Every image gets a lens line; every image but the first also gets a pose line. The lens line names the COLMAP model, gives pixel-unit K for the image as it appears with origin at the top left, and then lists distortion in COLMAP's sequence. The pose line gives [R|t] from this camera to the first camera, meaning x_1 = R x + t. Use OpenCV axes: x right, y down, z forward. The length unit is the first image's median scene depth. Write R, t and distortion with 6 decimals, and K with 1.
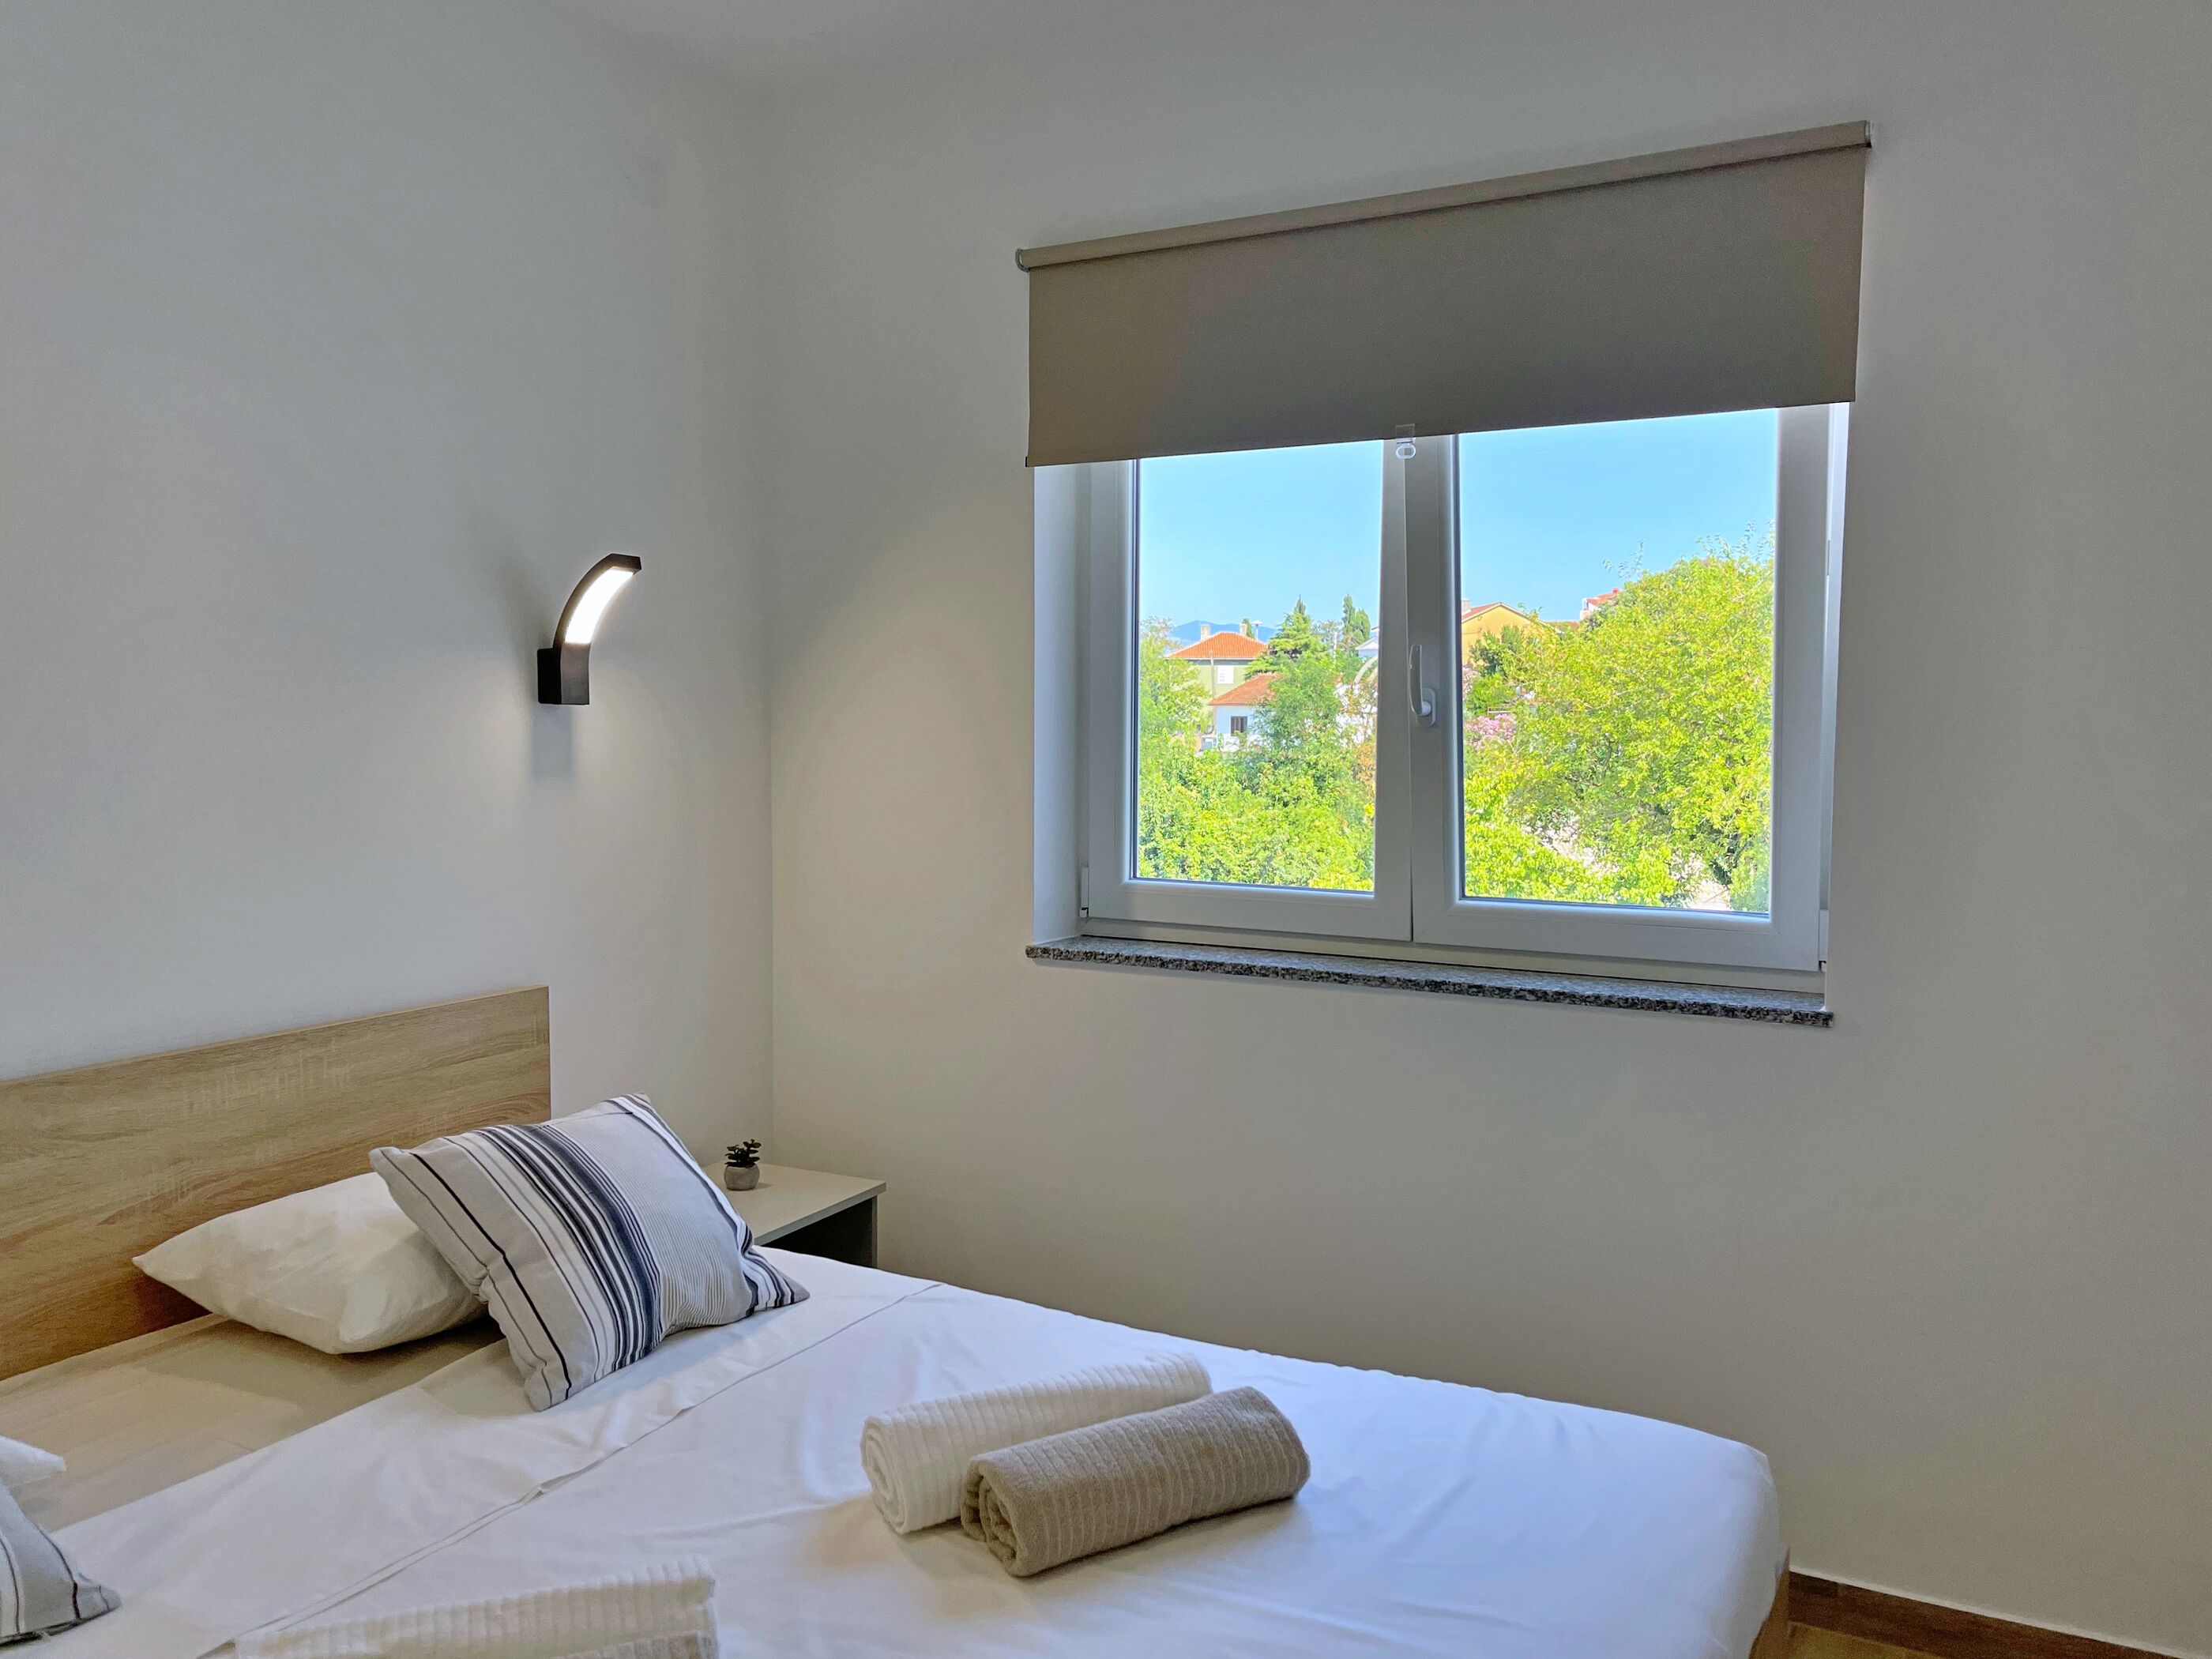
lens RADIAL K [[1692.2, 0, 1111.5], [0, 1692.2, 795.4], [0, 0, 1]] dist [0.083074, -0.108960]
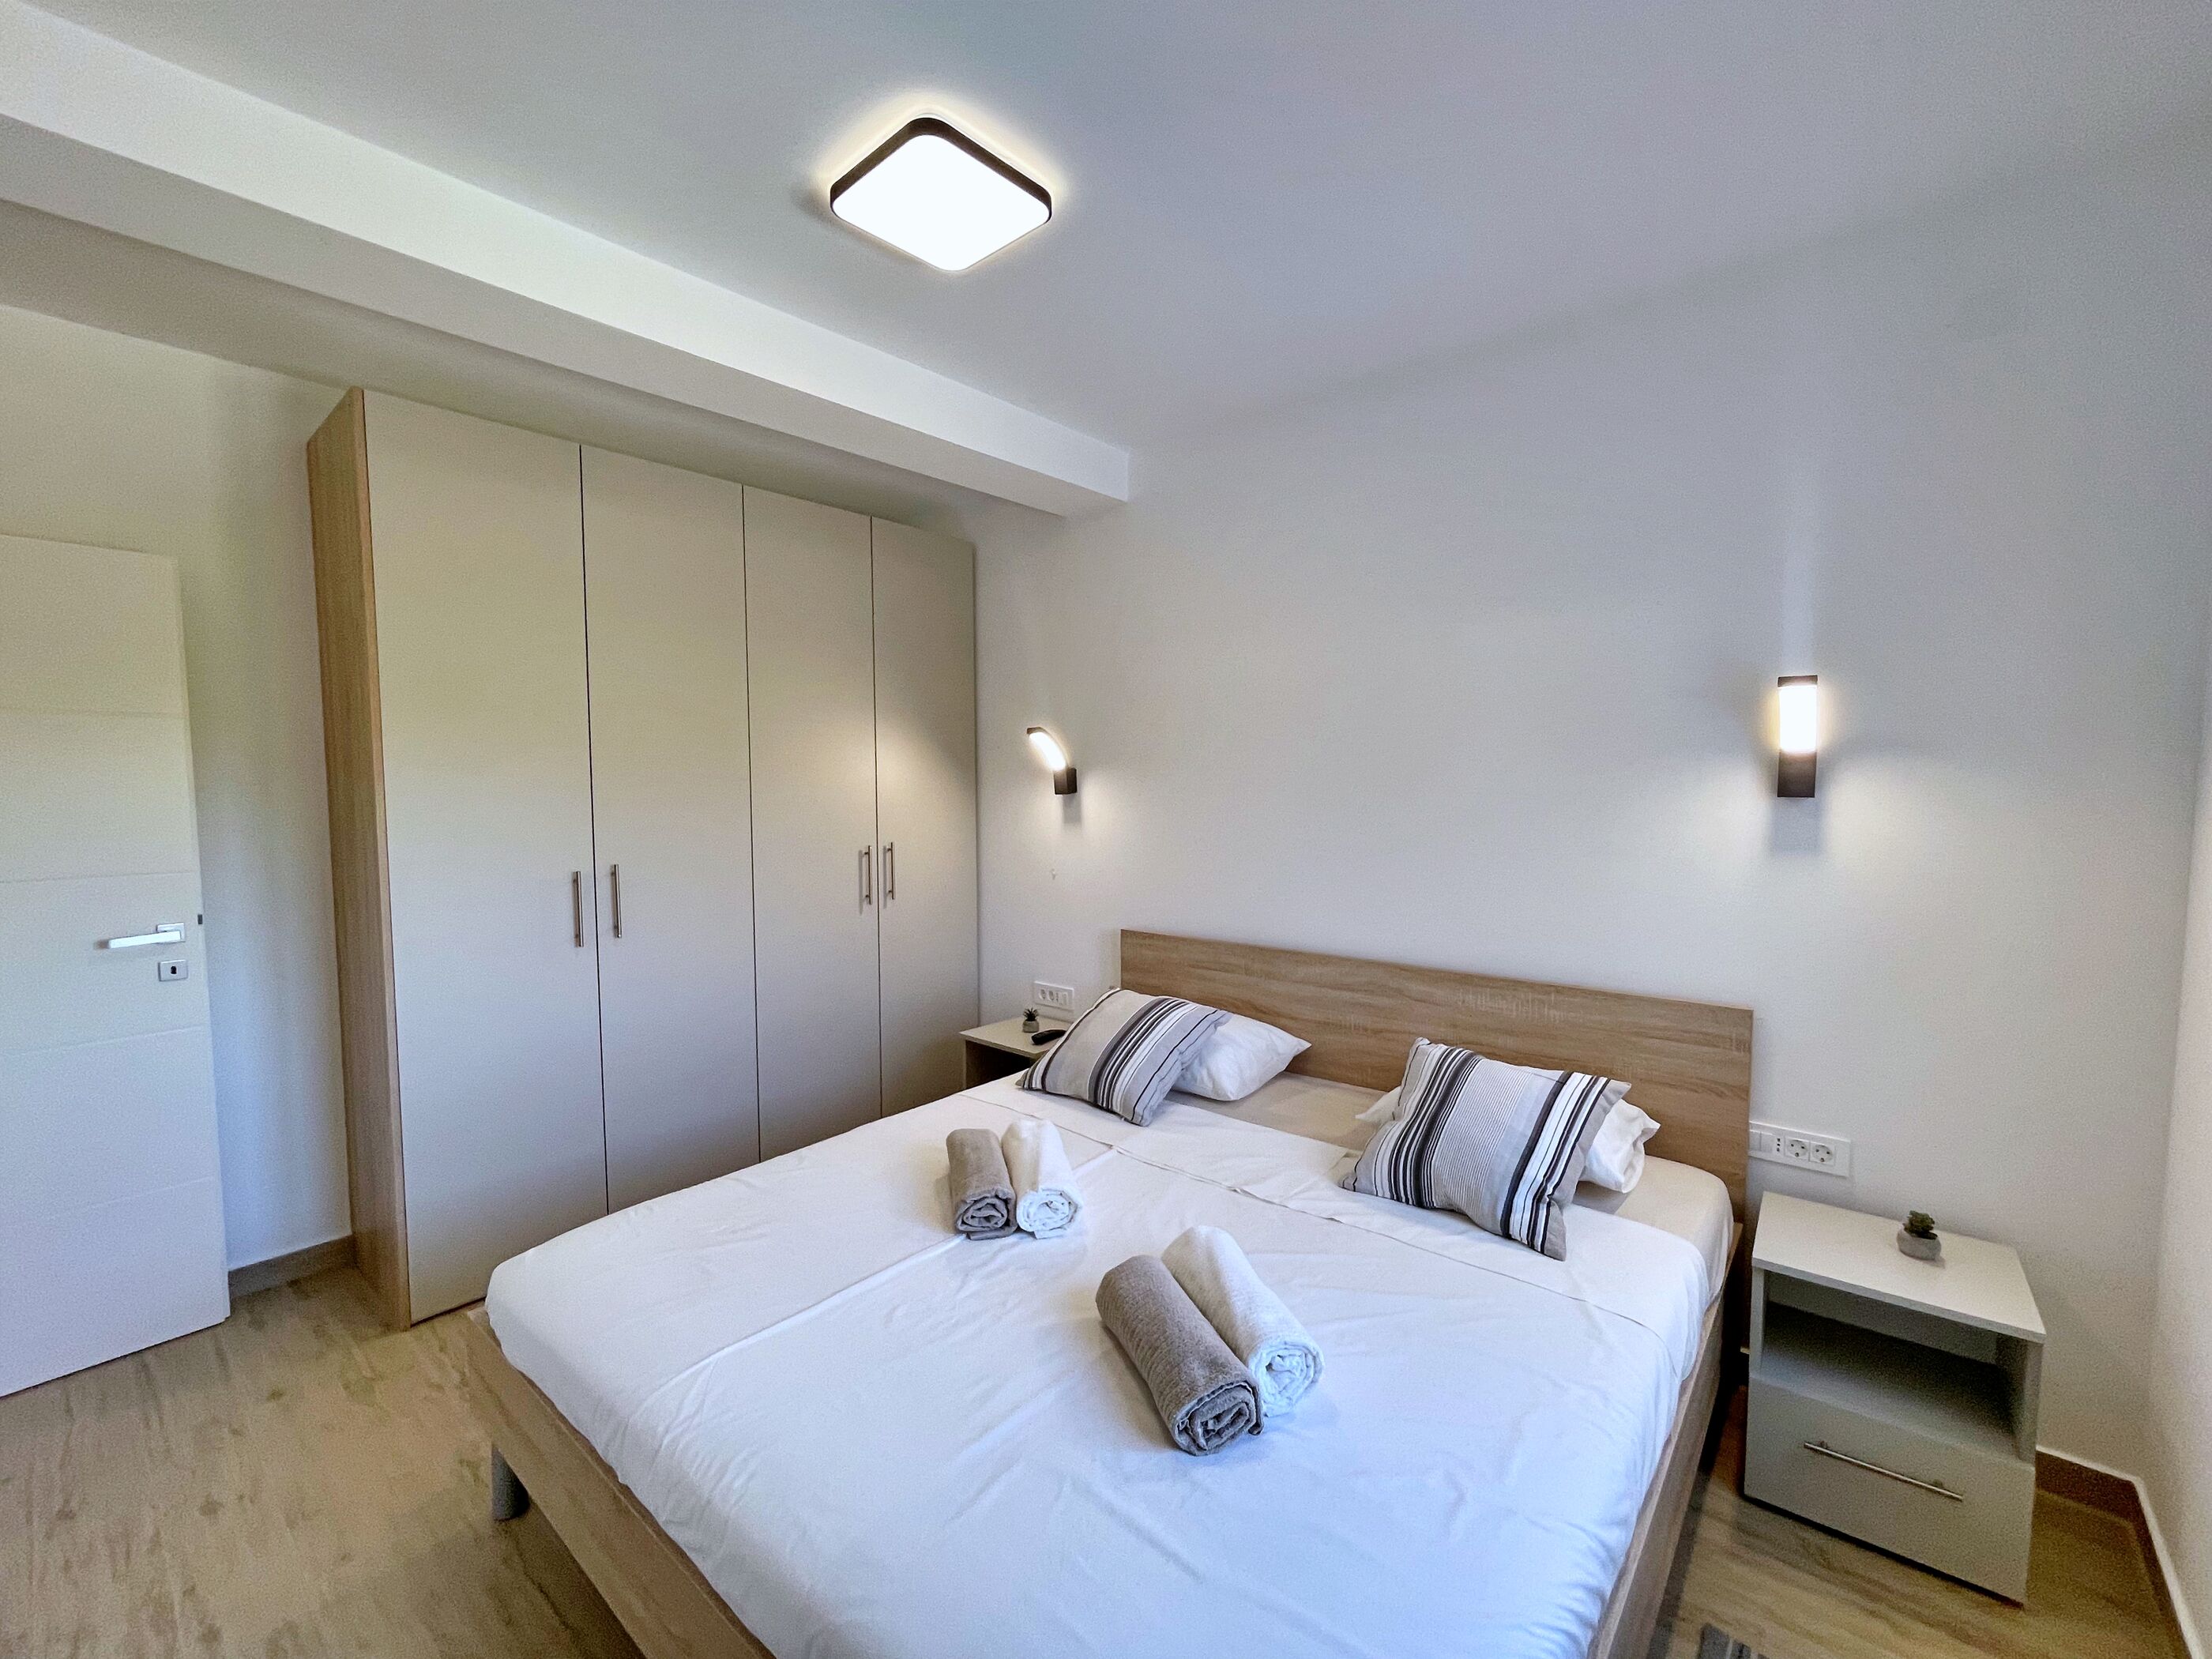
lens RADIAL K [[941.9, 0, 1093.0], [0, 941.9, 826.8], [0, 0, 1]] dist [-0.005816, -0.000238]
pose [[-0.200984, 0.057497, -0.977906, 0.559432], [-0.038571, 0.997037, 0.066549, -0.068936], [0.978835, 0.051094, -0.198171, 0.756496]]
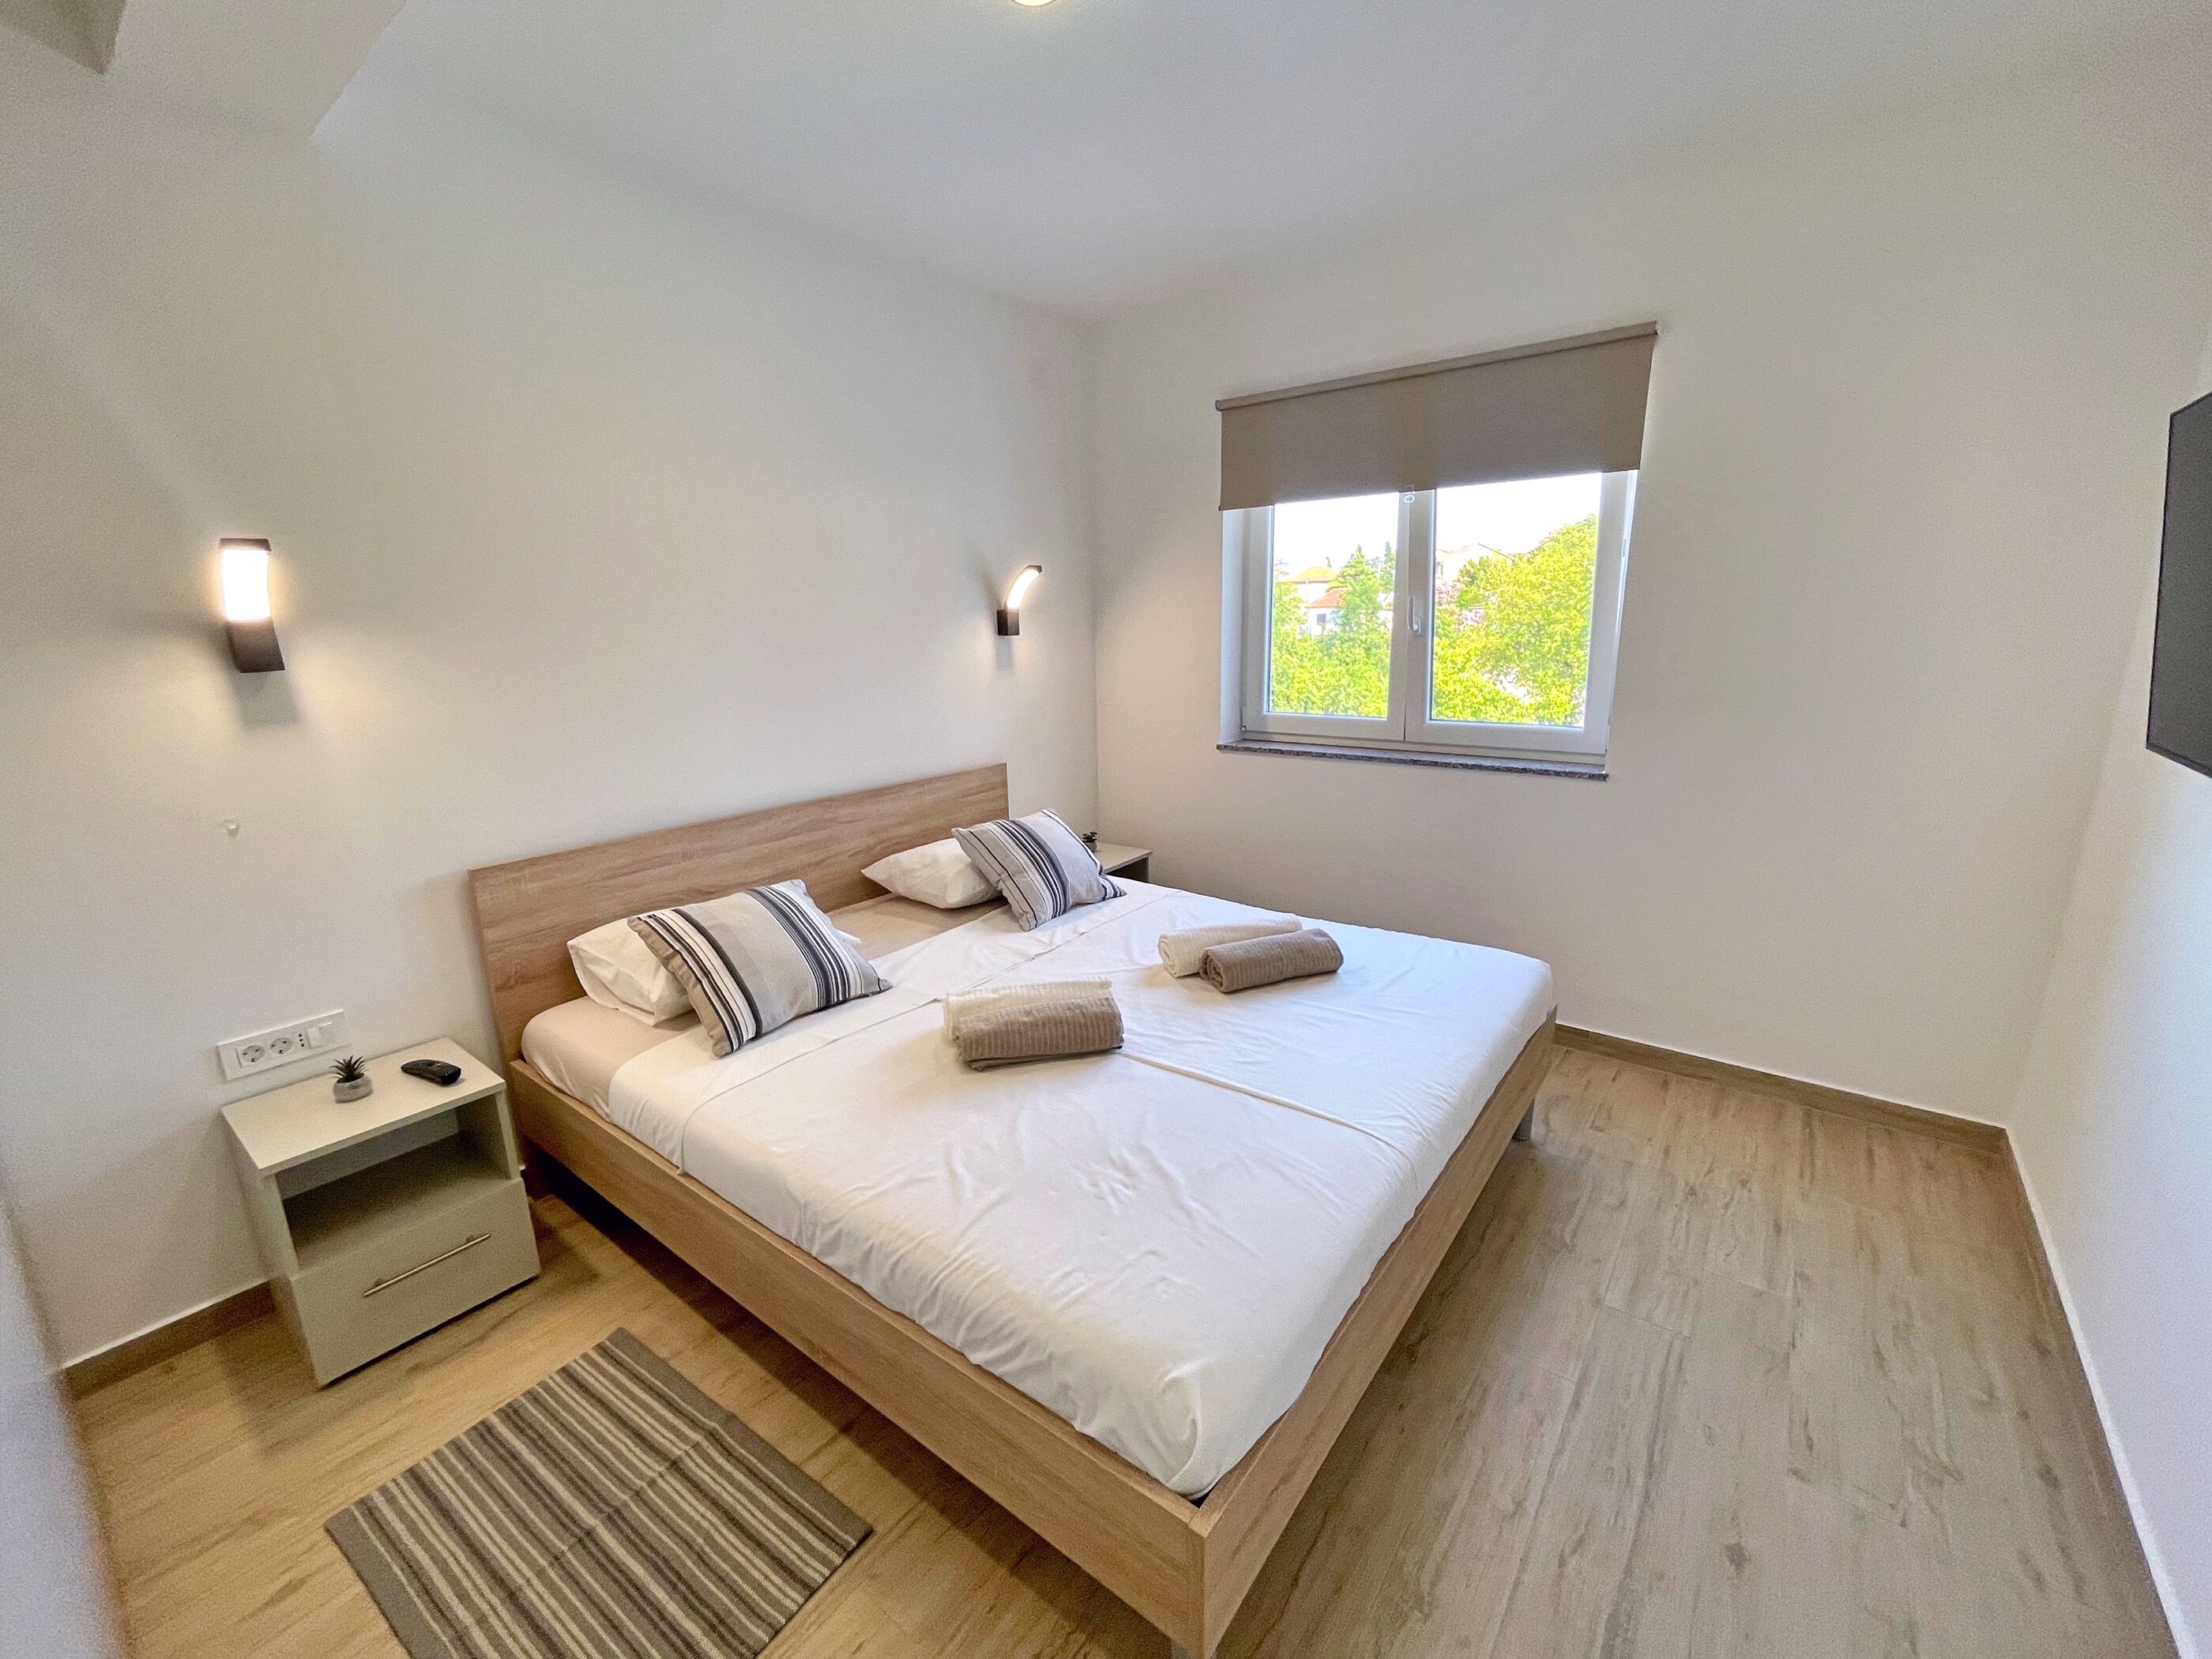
lens RADIAL K [[912.2, 0, 1104.9], [0, 912.2, 838.2], [0, 0, 1]] dist [-0.000931, 0.000559]
pose [[0.988160, 0.011024, -0.153029, -0.016645], [0.018260, 0.981876, 0.188645, -0.018512], [0.152335, -0.189206, 0.970049, -0.205003]]
